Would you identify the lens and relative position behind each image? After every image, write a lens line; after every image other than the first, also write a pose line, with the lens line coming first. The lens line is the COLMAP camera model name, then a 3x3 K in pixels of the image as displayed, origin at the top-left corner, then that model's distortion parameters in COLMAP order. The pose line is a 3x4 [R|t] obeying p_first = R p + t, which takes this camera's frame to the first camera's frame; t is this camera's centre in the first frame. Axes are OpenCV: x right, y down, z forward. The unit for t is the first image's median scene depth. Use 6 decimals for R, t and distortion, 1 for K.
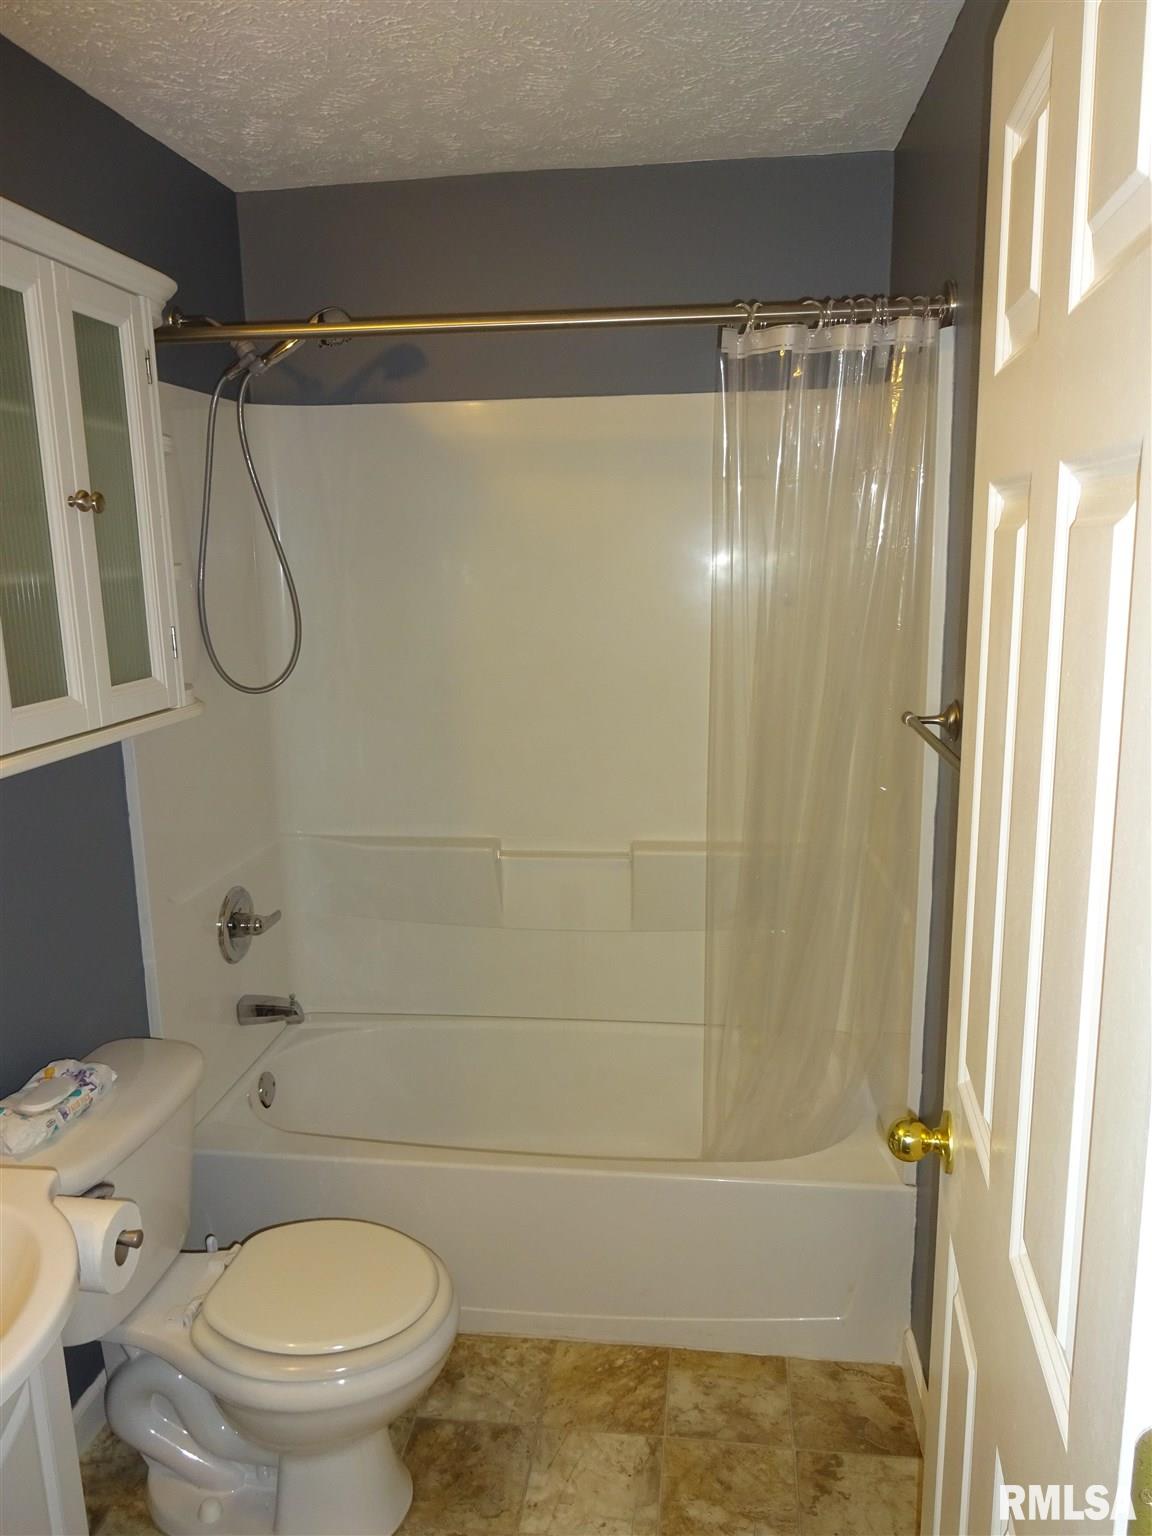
lens RADIAL K [[1132.3, 0, 551.6], [0, 1132.3, 759.6], [0, 0, 1]] dist [0.007643, 0.010064]
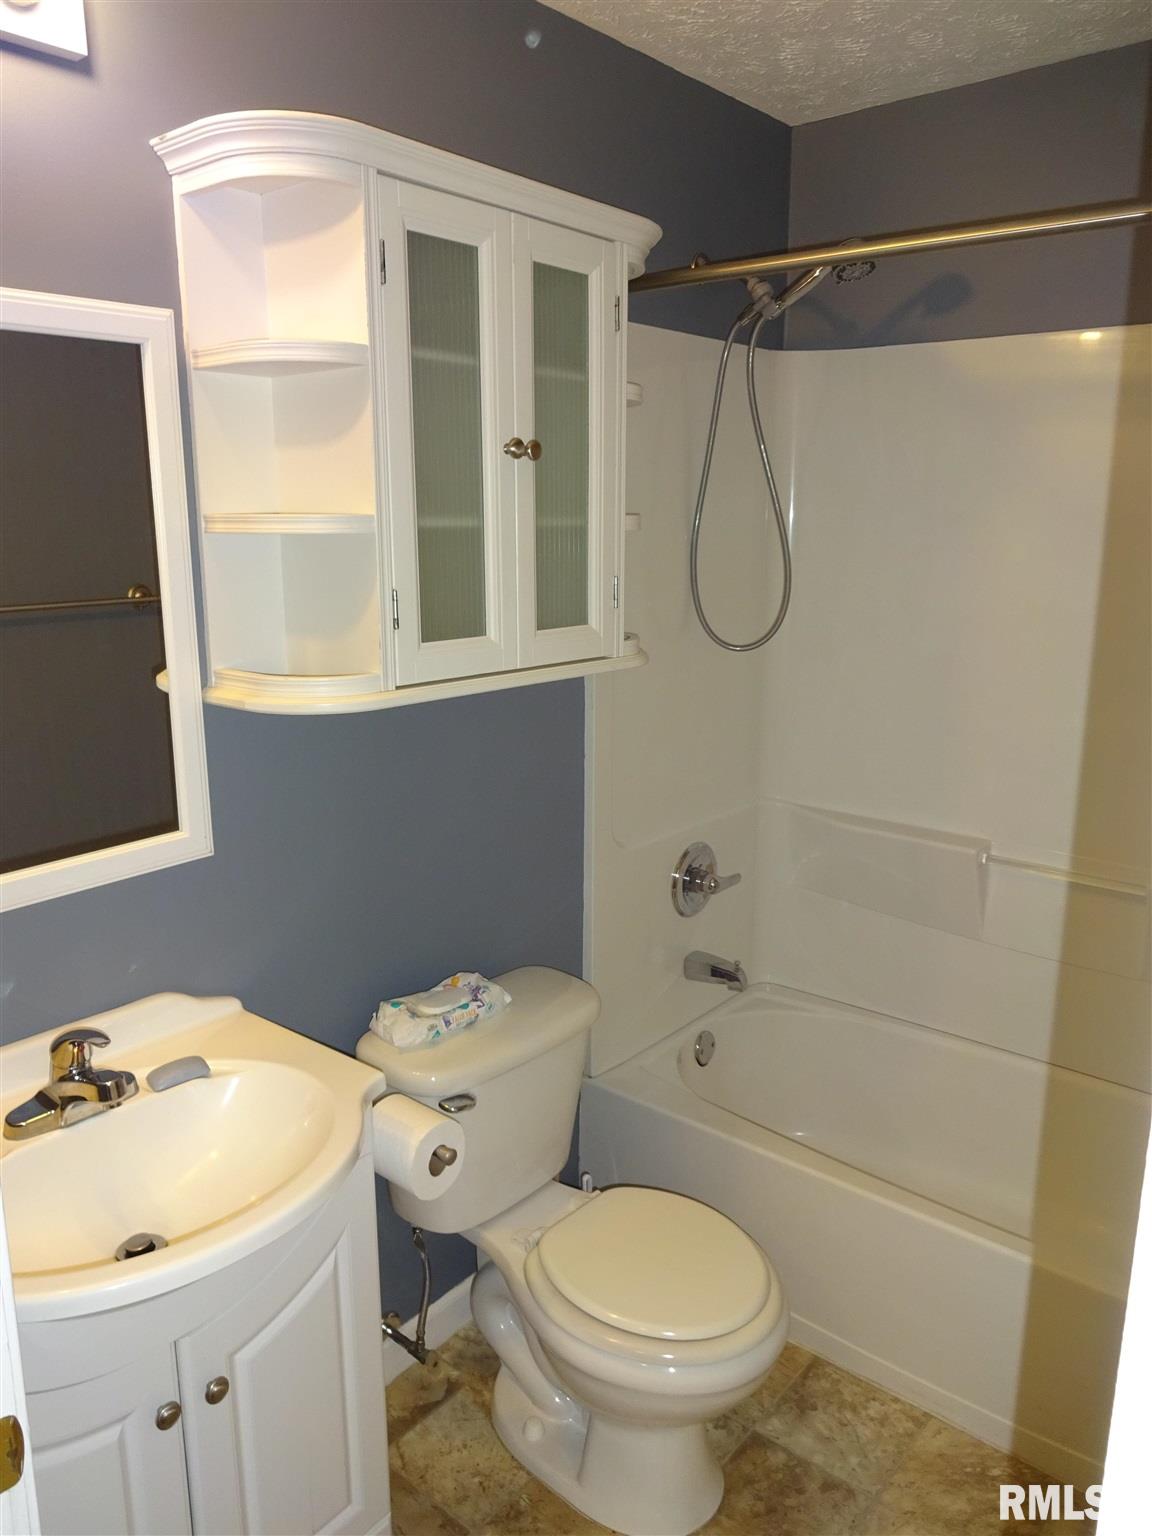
lens RADIAL K [[1132.3, 0, 577.8], [0, 1132.3, 757.7], [0, 0, 1]] dist [0.007643, 0.010064]
pose [[0.858879, 0.137796, -0.493294, 0.141428], [-0.120662, 0.990458, 0.066586, -0.019066], [0.497763, 0.002333, 0.867310, 0.104411]]
